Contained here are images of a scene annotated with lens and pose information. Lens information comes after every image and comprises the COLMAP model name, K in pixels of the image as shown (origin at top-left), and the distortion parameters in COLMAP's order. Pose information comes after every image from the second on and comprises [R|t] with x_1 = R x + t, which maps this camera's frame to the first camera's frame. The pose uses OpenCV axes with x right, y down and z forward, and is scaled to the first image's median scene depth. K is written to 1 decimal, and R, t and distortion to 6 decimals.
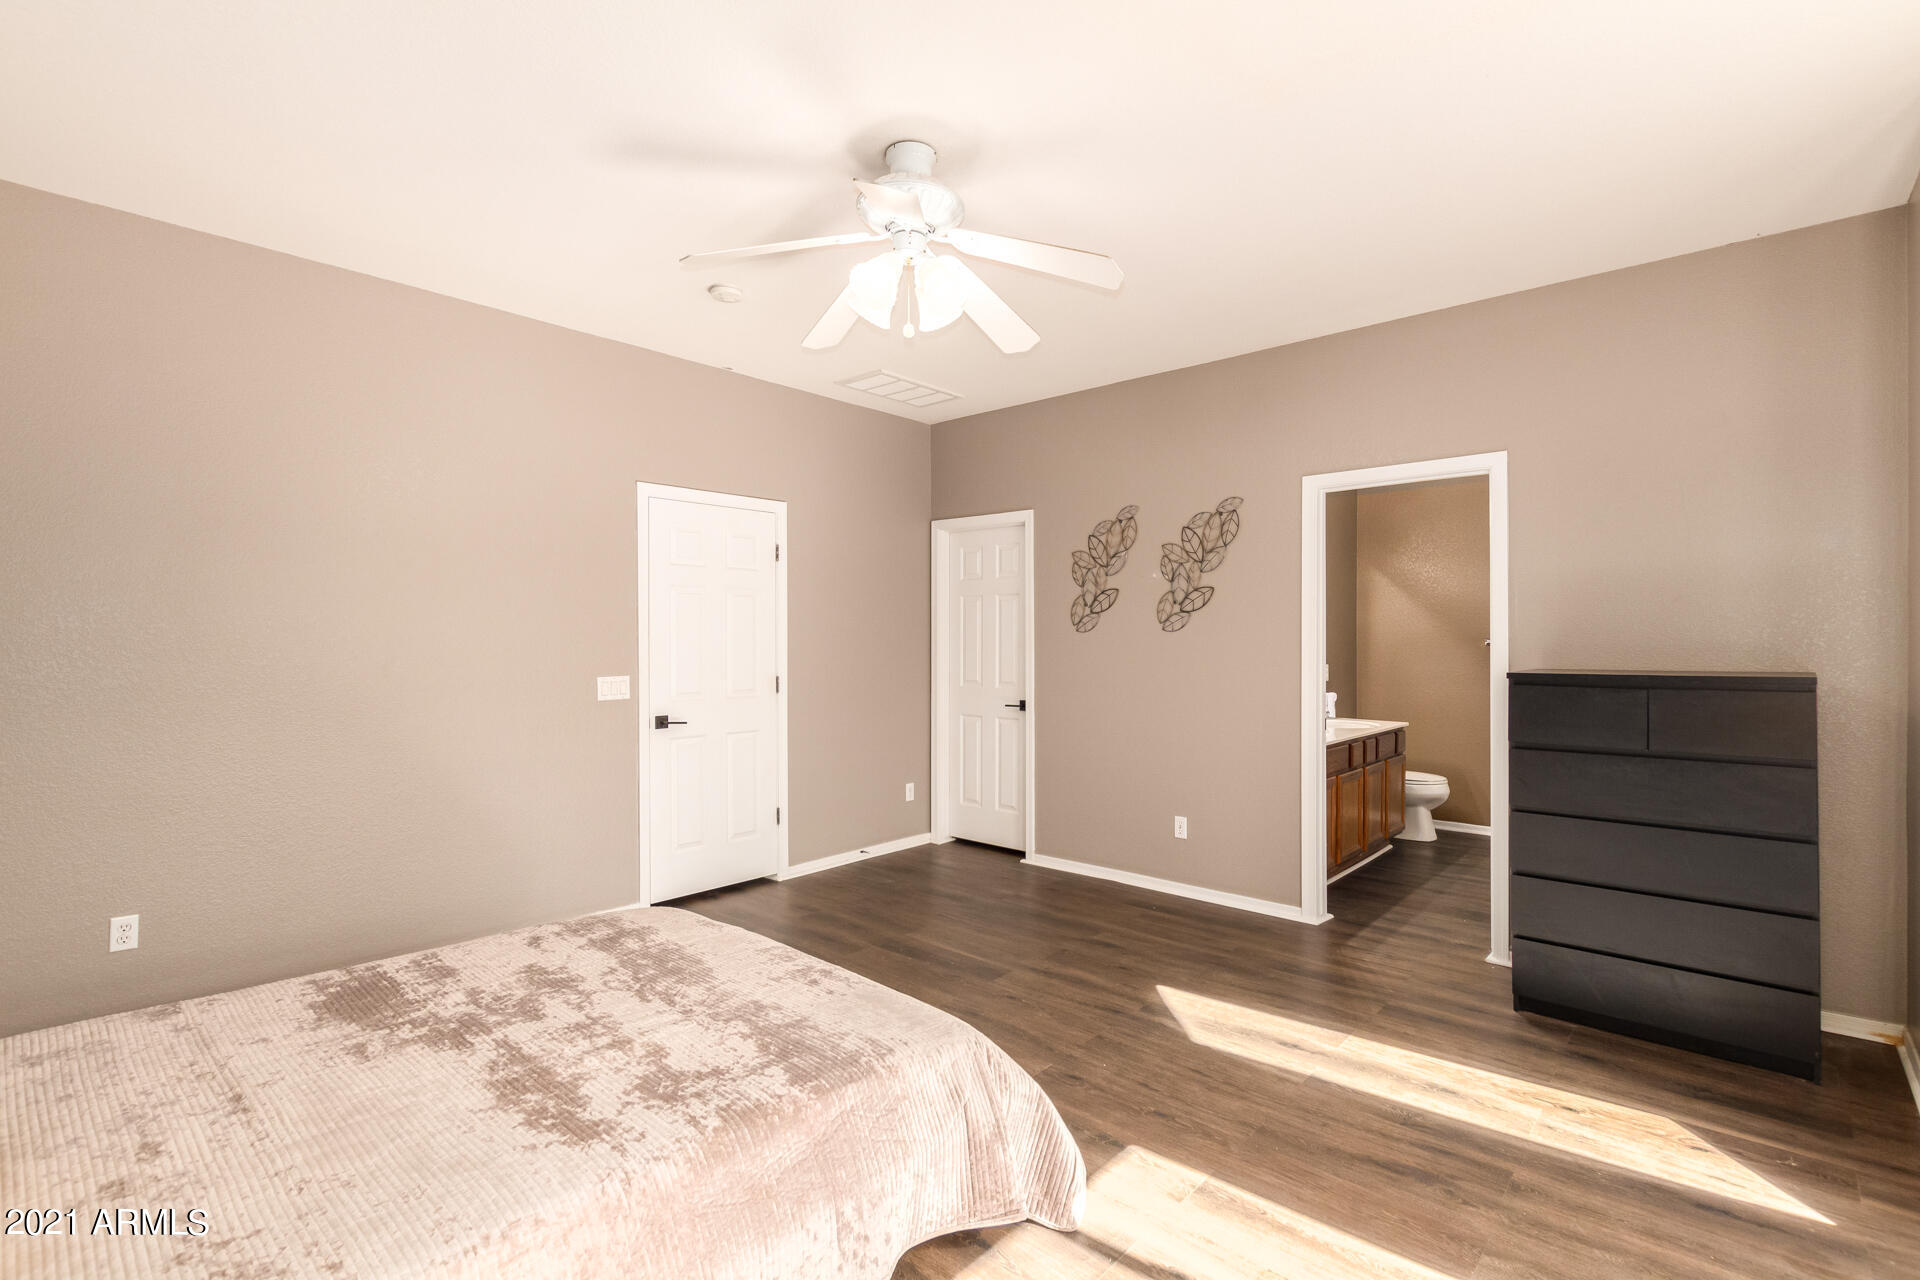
lens RADIAL K [[886.1, 0, 970.0], [0, 886.1, 642.5], [0, 0, 1]] dist [0.003177, -0.001172]
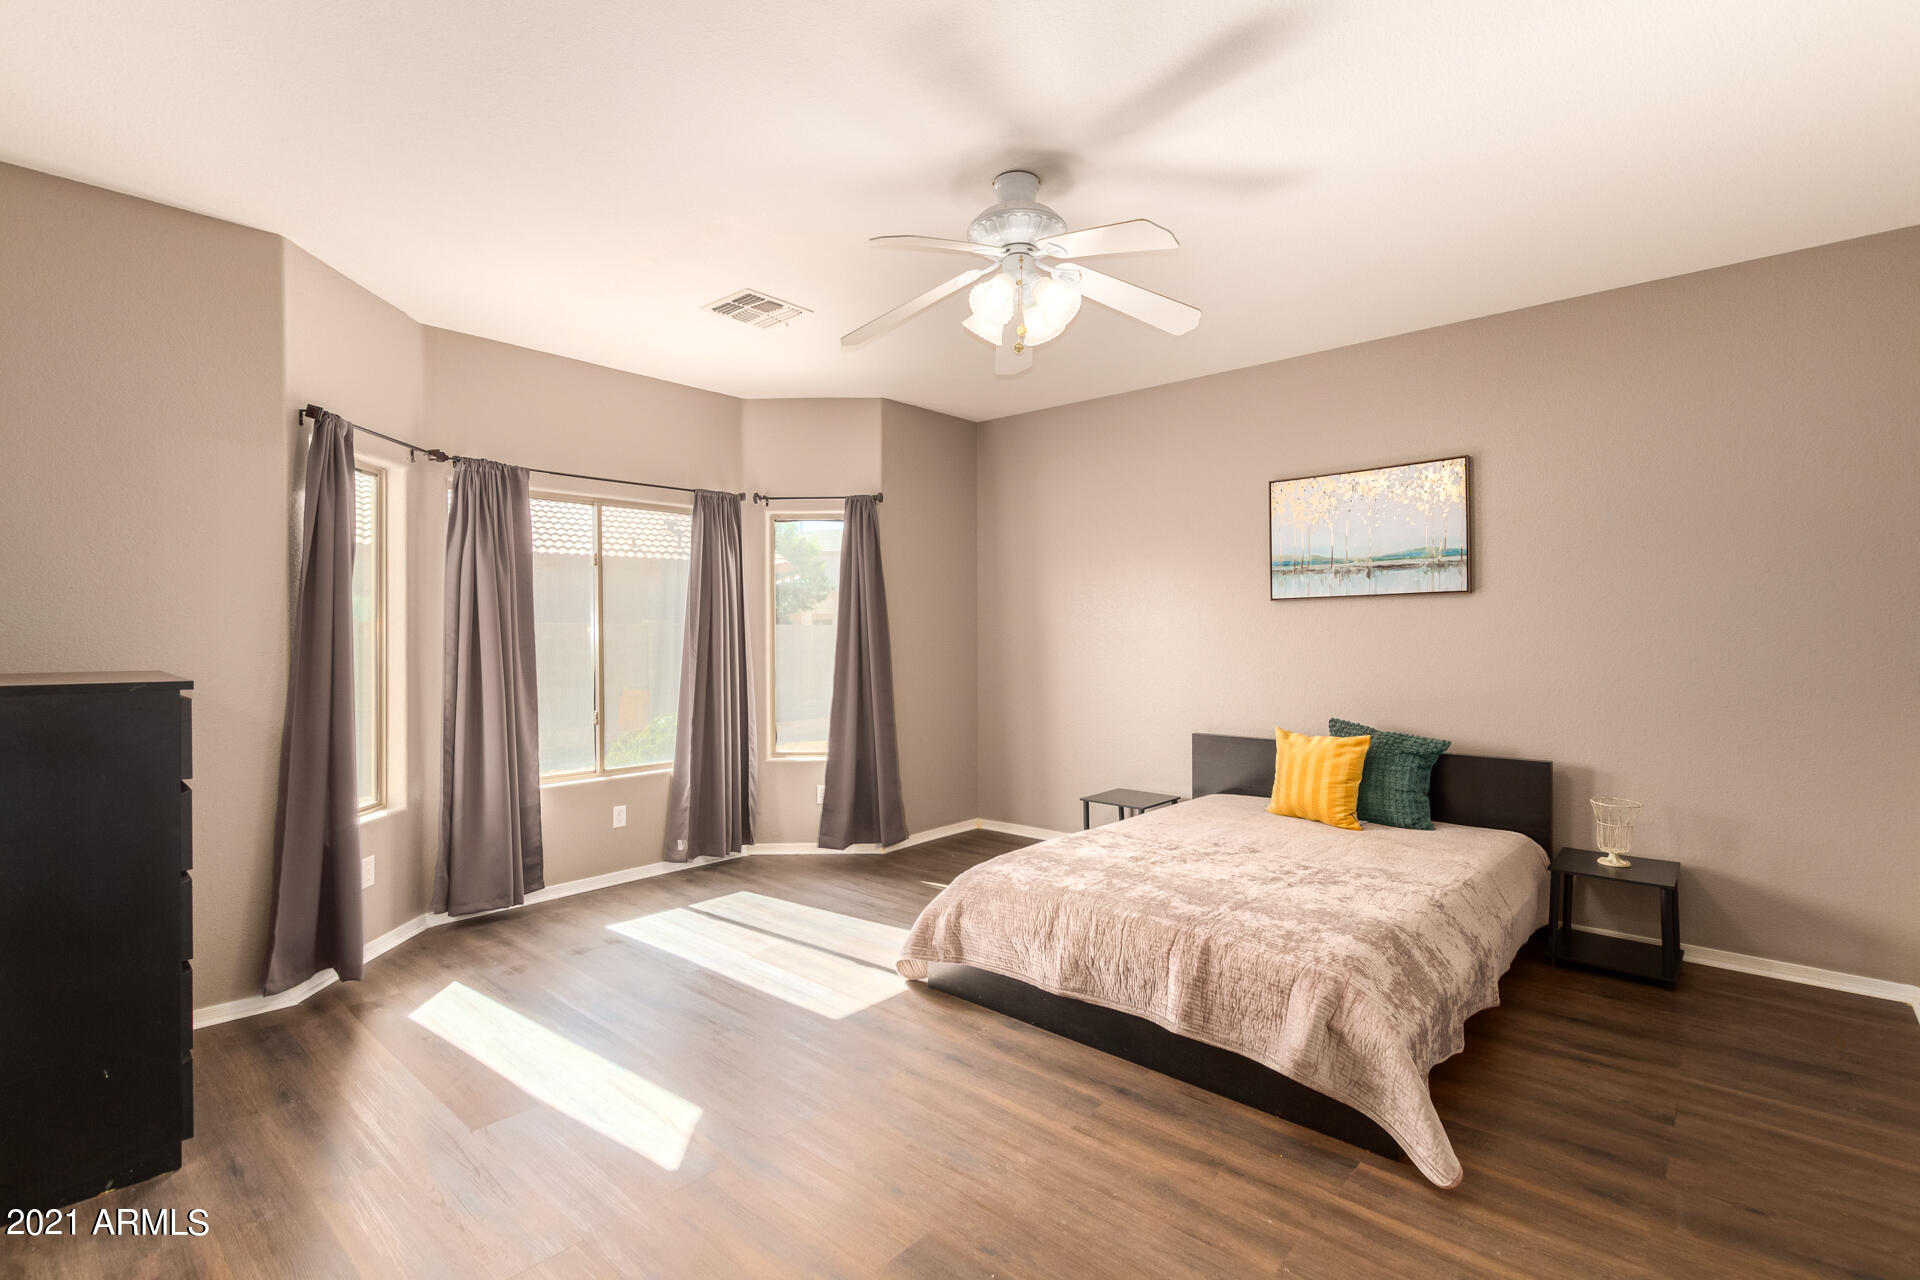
lens RADIAL K [[886.1, 0, 969.9], [0, 886.1, 637.3], [0, 0, 1]] dist [0.003177, -0.001172]
pose [[-0.999923, -0.000193, -0.012382, 0.002774], [-0.000224, 0.999997, 0.002468, -0.002398], [0.012382, 0.002471, -0.999920, 1.151178]]
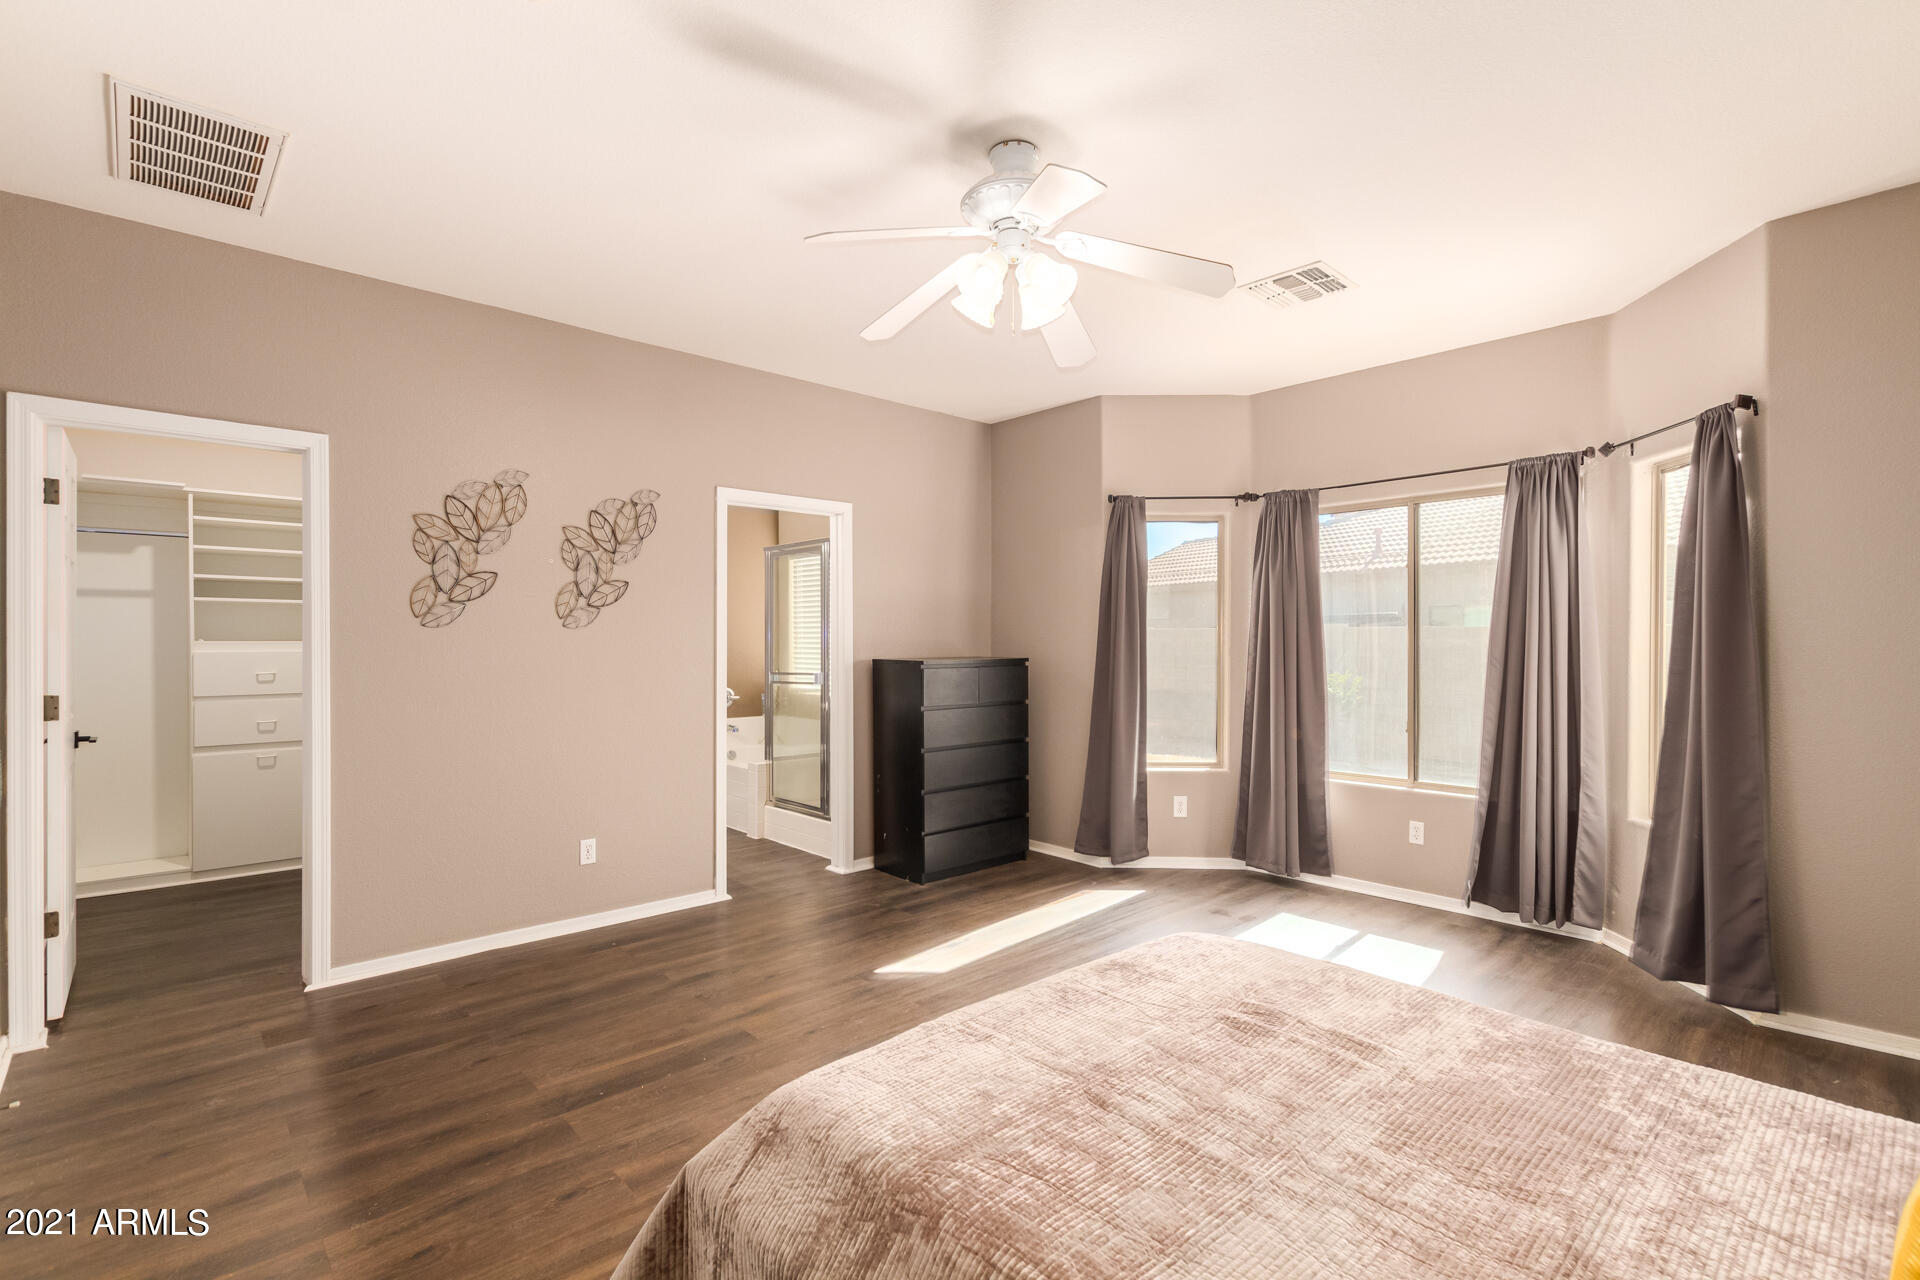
lens RADIAL K [[886.1, 0, 974.5], [0, 886.1, 642.7], [0, 0, 1]] dist [0.003177, -0.001172]
pose [[0.085269, -0.005218, 0.996344, -0.592988], [-0.001518, 0.999984, 0.005367, -0.003809], [-0.996357, -0.001970, 0.085259, 0.531404]]
